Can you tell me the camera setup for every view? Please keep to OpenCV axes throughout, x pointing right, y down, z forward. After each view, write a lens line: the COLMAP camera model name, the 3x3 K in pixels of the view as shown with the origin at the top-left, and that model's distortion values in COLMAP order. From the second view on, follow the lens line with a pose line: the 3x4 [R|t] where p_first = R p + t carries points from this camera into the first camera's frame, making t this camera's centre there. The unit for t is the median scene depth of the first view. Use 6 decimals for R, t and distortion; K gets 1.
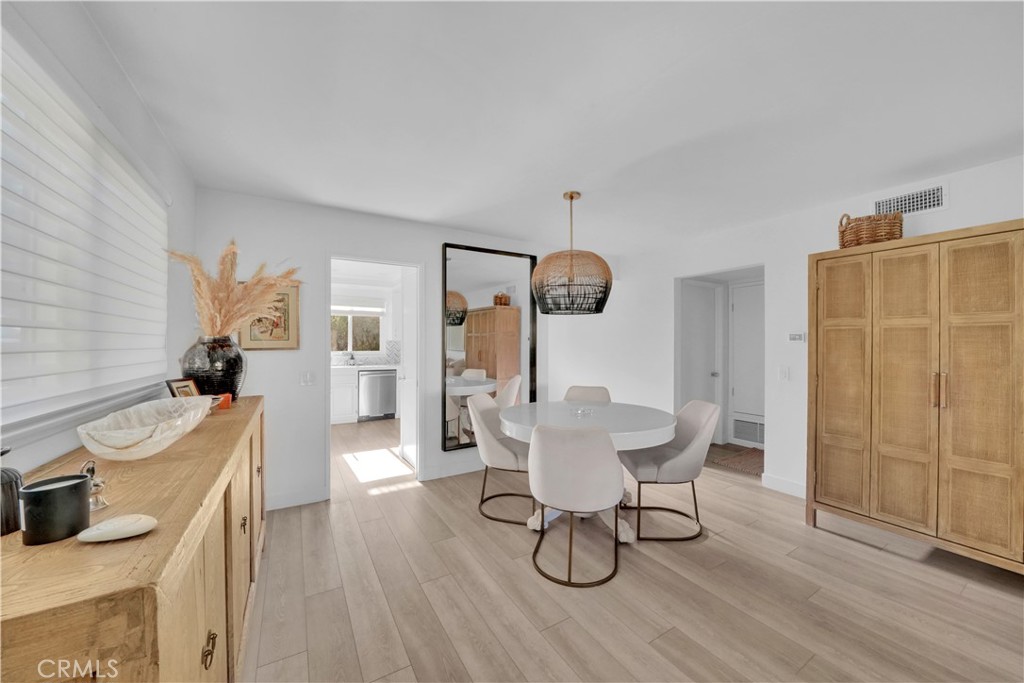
lens RADIAL K [[373.3, 0, 512.9], [0, 373.3, 347.8], [0, 0, 1]] dist [-0.001242, -0.000064]
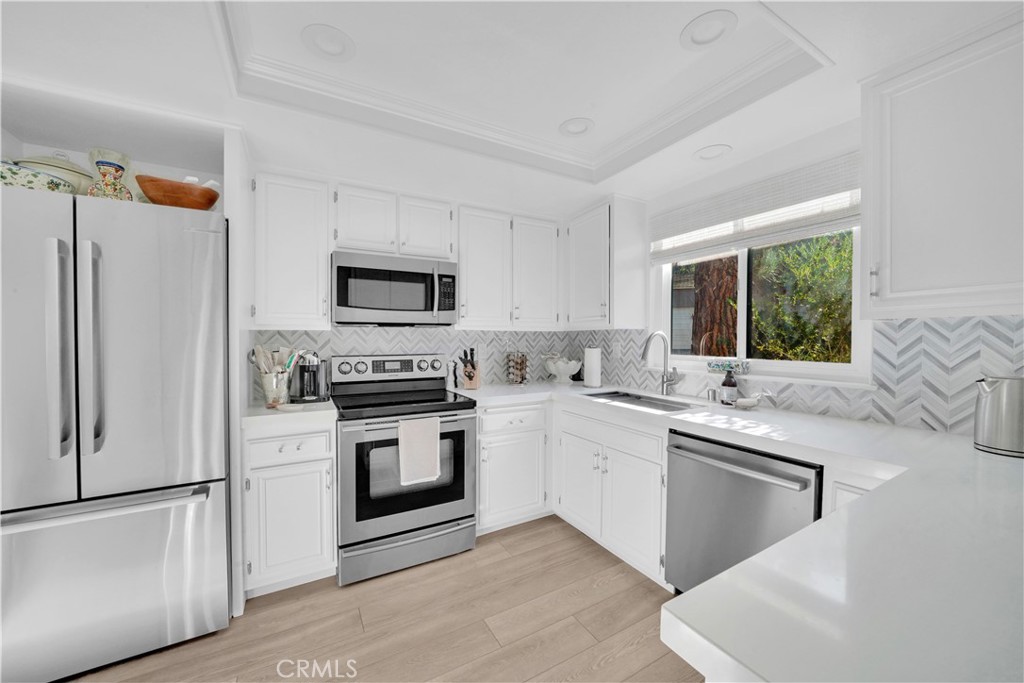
lens RADIAL K [[378.4, 0, 512.0], [0, 378.4, 341.5], [0, 0, 1]] dist [-0.000803, -0.000073]
pose [[0.010408, 0.010905, -0.999886, -0.285669], [-0.005454, 0.999926, 0.010848, -0.022972], [0.999931, 0.005341, 0.010466, 2.113828]]
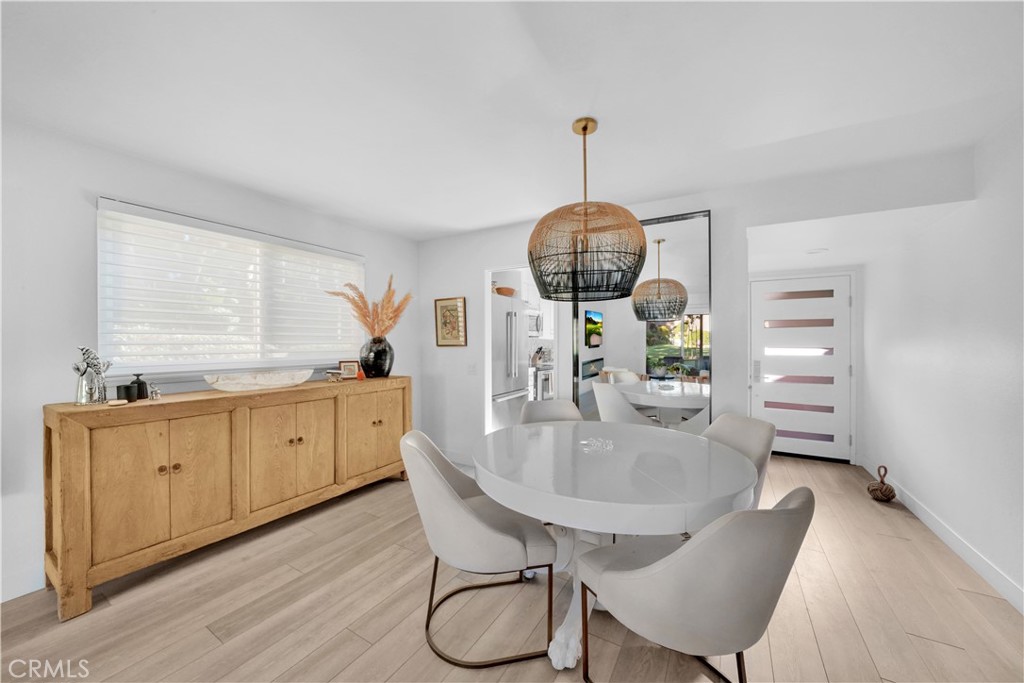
lens RADIAL K [[373.3, 0, 512.9], [0, 373.3, 347.8], [0, 0, 1]] dist [-0.001242, -0.000064]
pose [[0.461989, 0.013381, -0.886785, 0.761500], [-0.008029, 0.999908, 0.010904, -0.005421], [0.886849, 0.002083, 0.462054, 0.614158]]
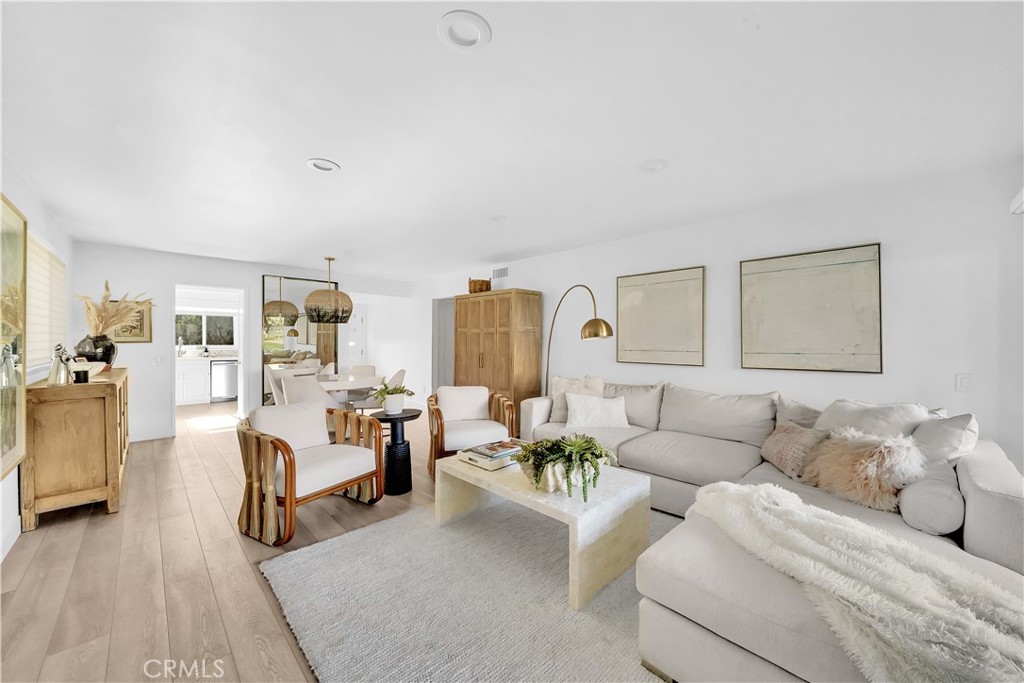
lens RADIAL K [[373.3, 0, 512.9], [0, 373.3, 347.8], [0, 0, 1]] dist [-0.001242, -0.000064]
pose [[0.970472, -0.000562, 0.241213, 0.624991], [-0.001774, 0.999954, 0.009467, 0.010926], [-0.241208, -0.009616, 0.970426, -1.060804]]
